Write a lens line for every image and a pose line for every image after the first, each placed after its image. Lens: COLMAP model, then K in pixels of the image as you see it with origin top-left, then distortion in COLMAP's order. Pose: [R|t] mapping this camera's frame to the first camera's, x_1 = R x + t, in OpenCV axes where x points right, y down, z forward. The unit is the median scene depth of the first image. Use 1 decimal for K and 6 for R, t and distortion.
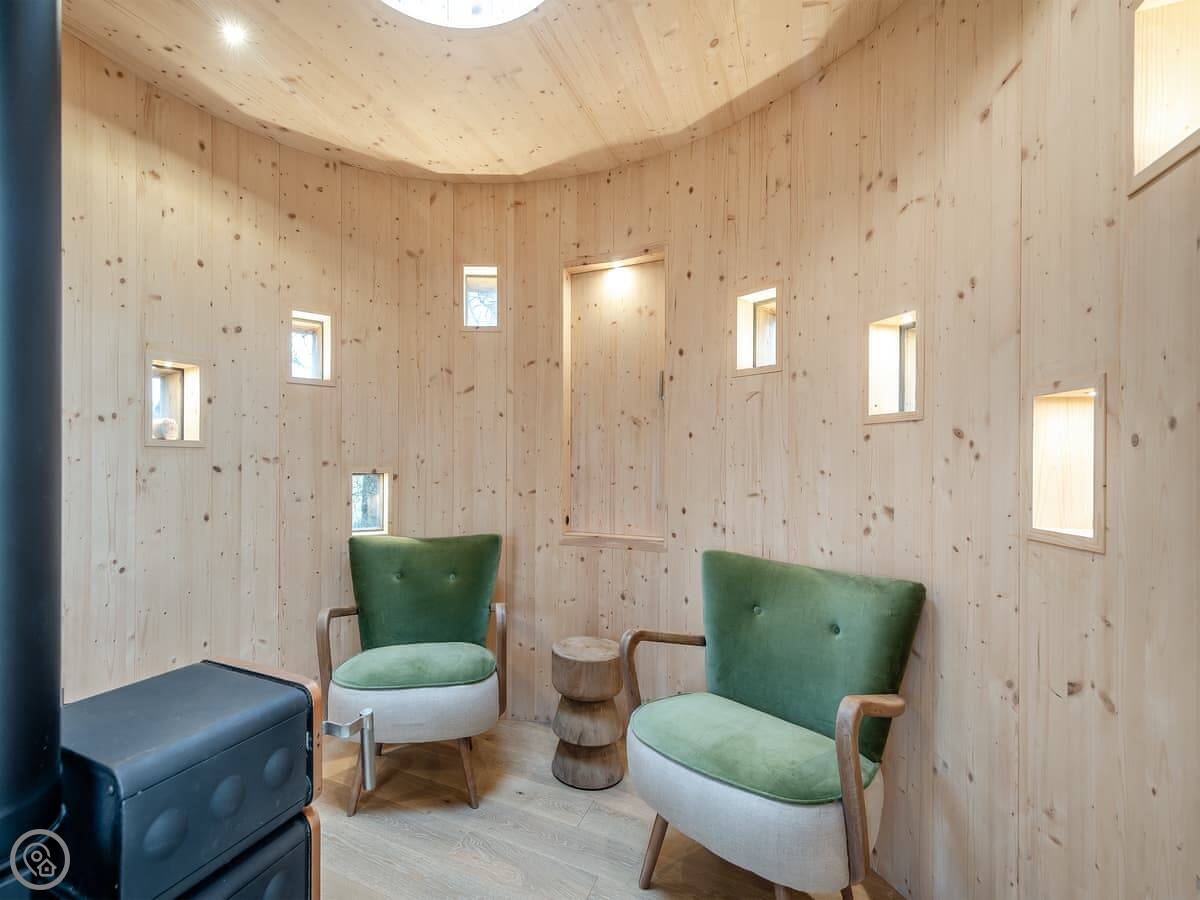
lens RADIAL K [[528.8, 0, 537.6], [0, 528.8, 462.4], [0, 0, 1]] dist [0.013472, -0.001602]
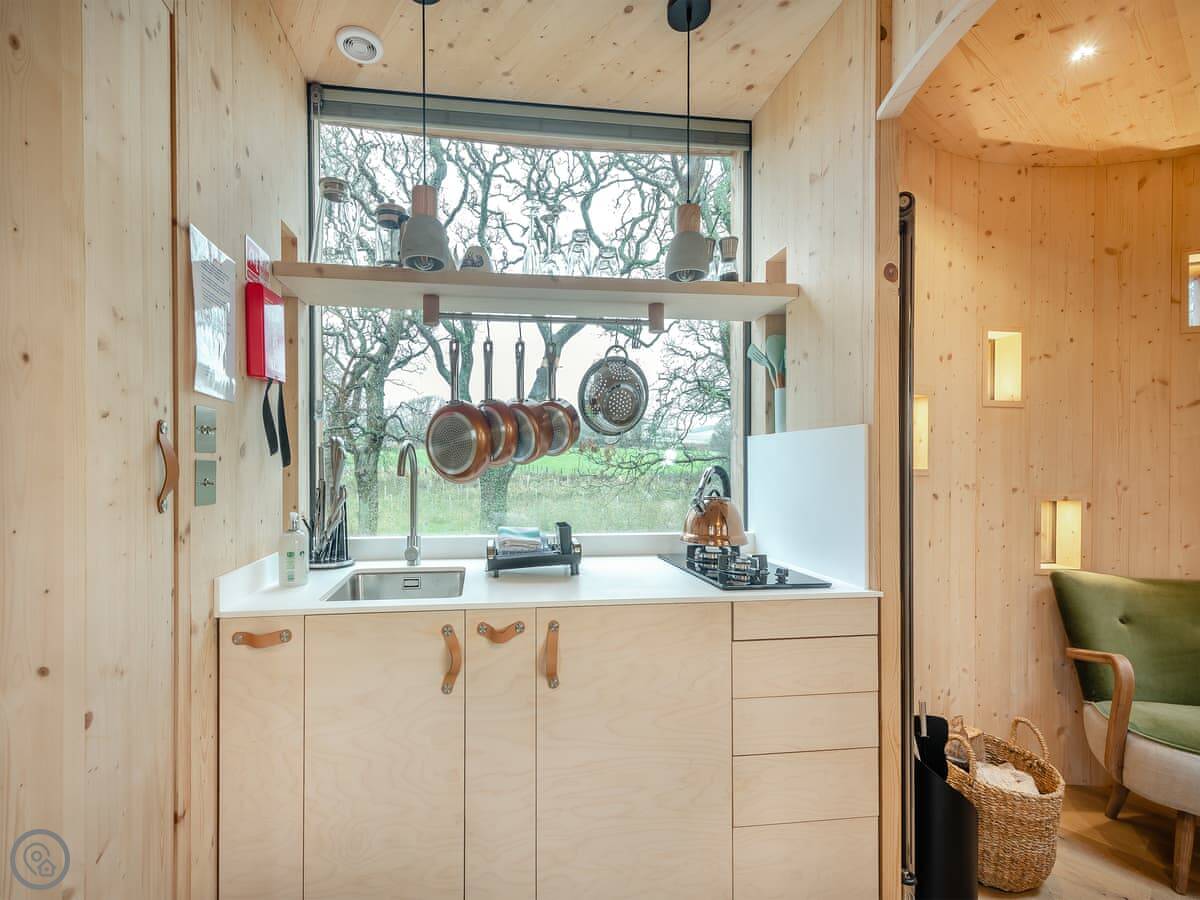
lens RADIAL K [[536.1, 0, 555.1], [0, 536.1, 469.8], [0, 0, 1]] dist [0.011110, -0.003950]
pose [[0.896603, 0.006199, -0.442793, -0.748406], [-0.003341, 0.999968, 0.007235, -0.040035], [0.442824, -0.005007, 0.896595, -0.232206]]
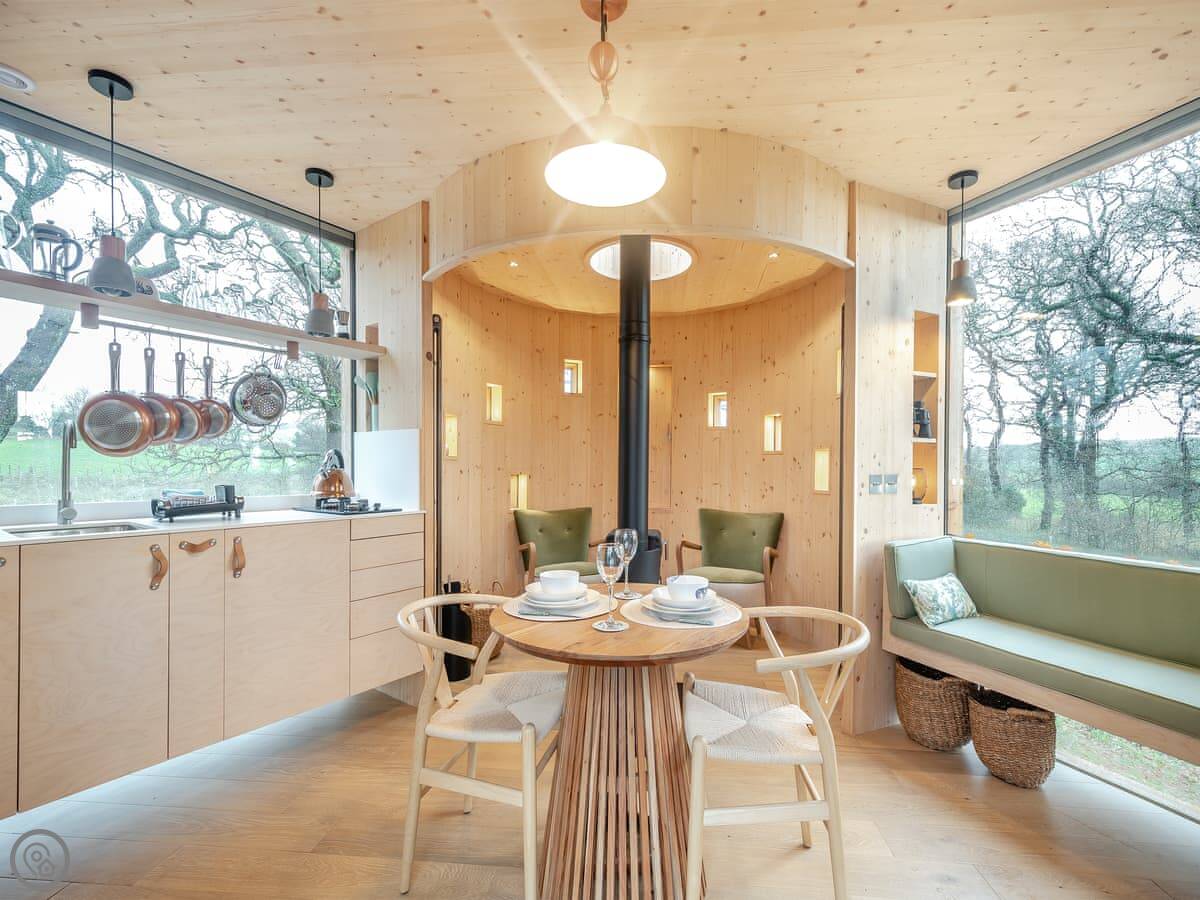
lens RADIAL K [[528.8, 0, 606.3], [0, 528.8, 469.5], [0, 0, 1]] dist [0.013472, -0.001602]
pose [[0.935337, 0.005035, 0.353723, -0.729032], [-0.004668, 0.999987, -0.001890, 0.006385], [-0.353728, 0.000117, 0.935348, -0.821016]]
